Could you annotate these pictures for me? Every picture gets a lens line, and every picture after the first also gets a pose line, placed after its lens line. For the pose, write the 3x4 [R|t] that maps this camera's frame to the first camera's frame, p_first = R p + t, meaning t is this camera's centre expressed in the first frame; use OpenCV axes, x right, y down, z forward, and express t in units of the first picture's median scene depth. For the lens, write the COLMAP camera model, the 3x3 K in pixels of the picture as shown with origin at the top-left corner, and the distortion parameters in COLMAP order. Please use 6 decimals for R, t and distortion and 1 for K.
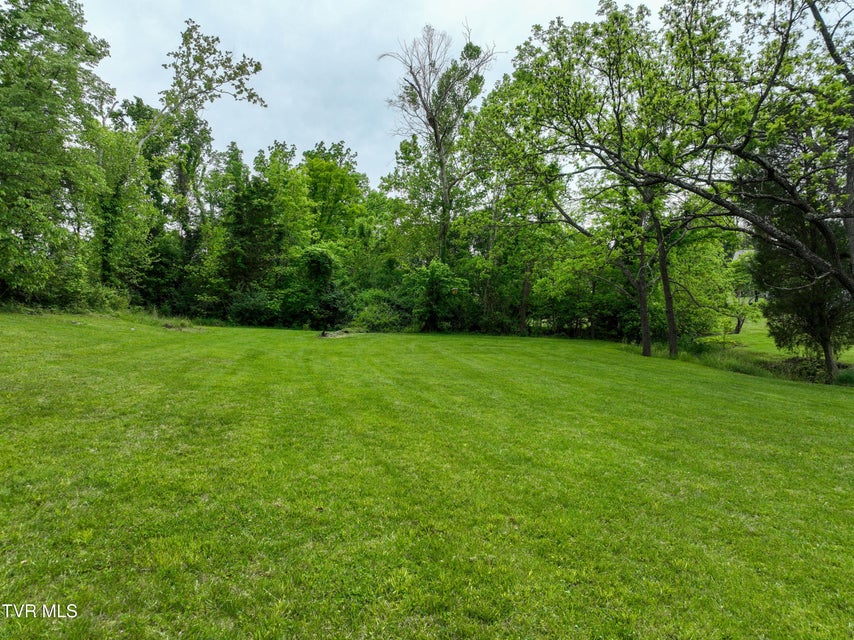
lens RADIAL K [[599.3, 0, 427.0], [0, 599.3, 319.2], [0, 0, 1]] dist [-0.002005, 0.017658]
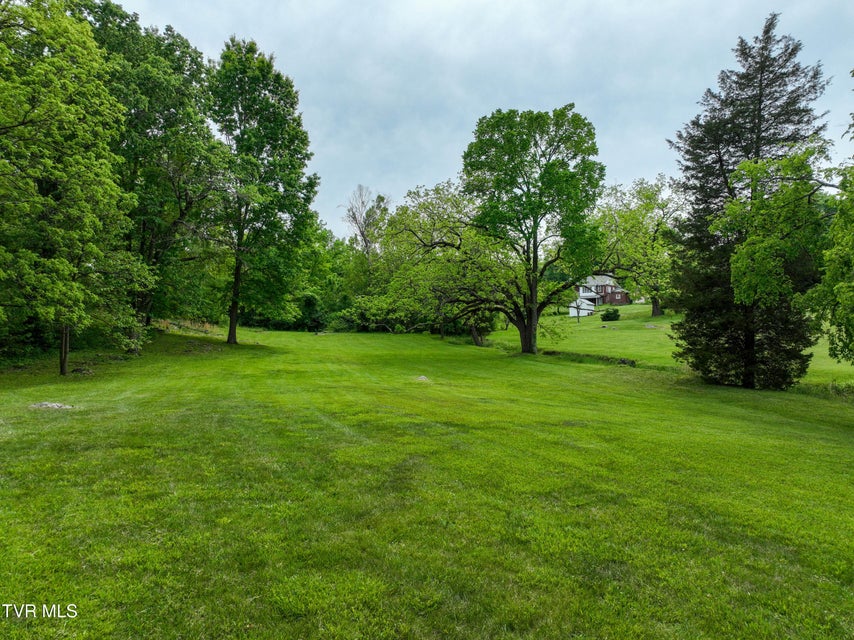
lens RADIAL K [[599.3, 0, 427.8], [0, 599.3, 321.9], [0, 0, 1]] dist [-0.002005, 0.017658]
pose [[0.998606, -0.017023, 0.049956, 0.126894], [0.016685, 0.999835, 0.007166, -0.025076], [-0.050070, -0.006322, 0.998726, -1.128788]]
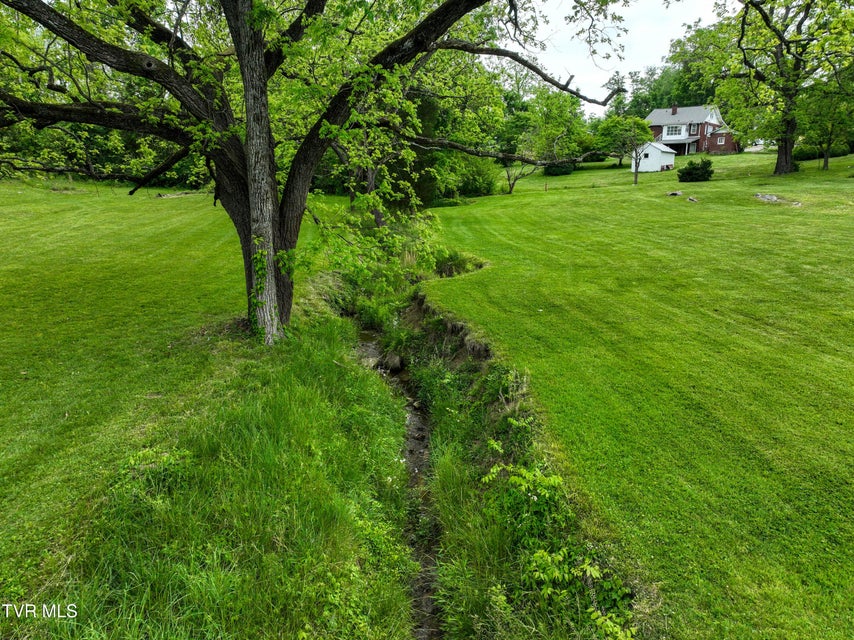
lens RADIAL K [[599.3, 0, 427.3], [0, 599.3, 319.9], [0, 0, 1]] dist [-0.002005, 0.017658]
pose [[0.995403, 0.023528, -0.092842, 0.463304], [0.000003, 0.969349, 0.245687, -0.029701], [0.095777, -0.244558, 0.964893, -0.324044]]
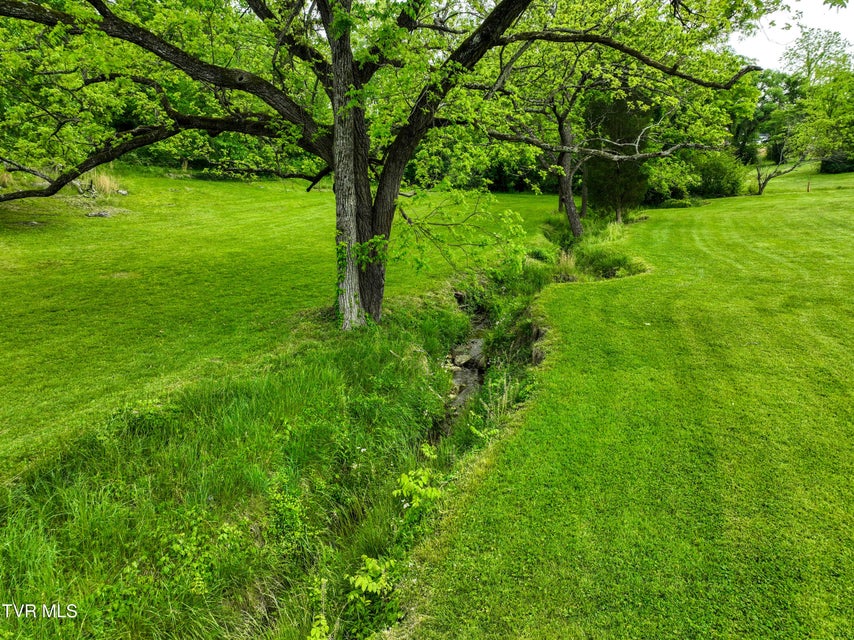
lens RADIAL K [[599.3, 0, 428.7], [0, 599.3, 320.1], [0, 0, 1]] dist [-0.002005, 0.017658]
pose [[0.867022, 0.115277, -0.484751, 0.548378], [0.007908, 0.969563, 0.244714, -0.028180], [0.498206, -0.216006, 0.839721, -0.295751]]
